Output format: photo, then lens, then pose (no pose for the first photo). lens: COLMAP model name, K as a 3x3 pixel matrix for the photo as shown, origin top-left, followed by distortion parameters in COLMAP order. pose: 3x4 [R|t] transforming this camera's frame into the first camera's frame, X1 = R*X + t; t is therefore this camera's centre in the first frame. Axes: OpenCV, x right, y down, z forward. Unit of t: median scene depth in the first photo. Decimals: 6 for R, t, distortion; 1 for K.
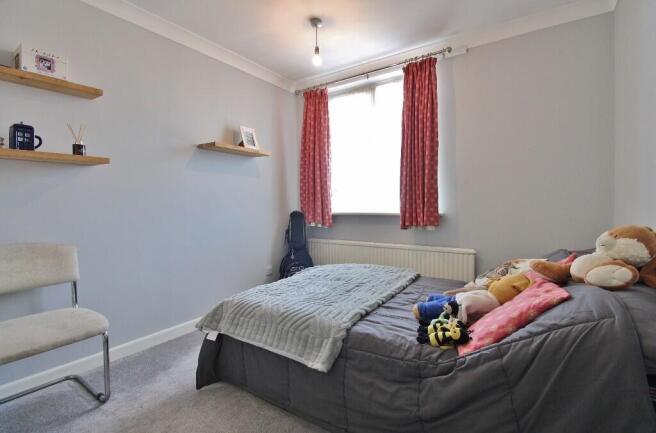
lens RADIAL K [[307.0, 0, 328.0], [0, 307.0, 216.5], [0, 0, 1]] dist [-0.001928, -0.000358]
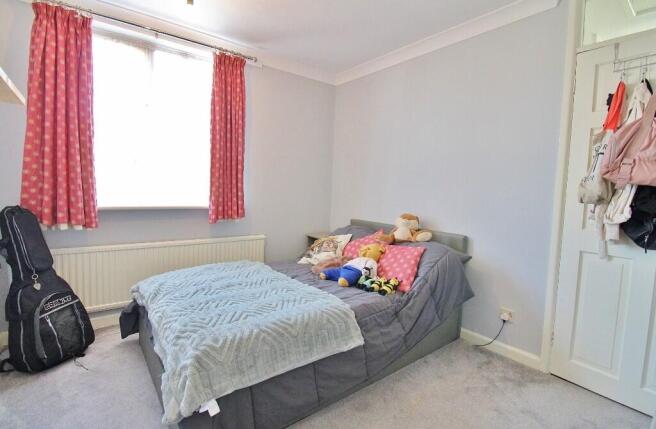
lens RADIAL K [[310.3, 0, 328.0], [0, 310.3, 214.5], [0, 0, 1]] dist [-0.020883, -0.000178]
pose [[0.305811, -0.053545, 0.950585, -0.577997], [0.002702, 0.998462, 0.055373, -0.038980], [-0.952088, -0.014365, 0.305485, 0.367493]]
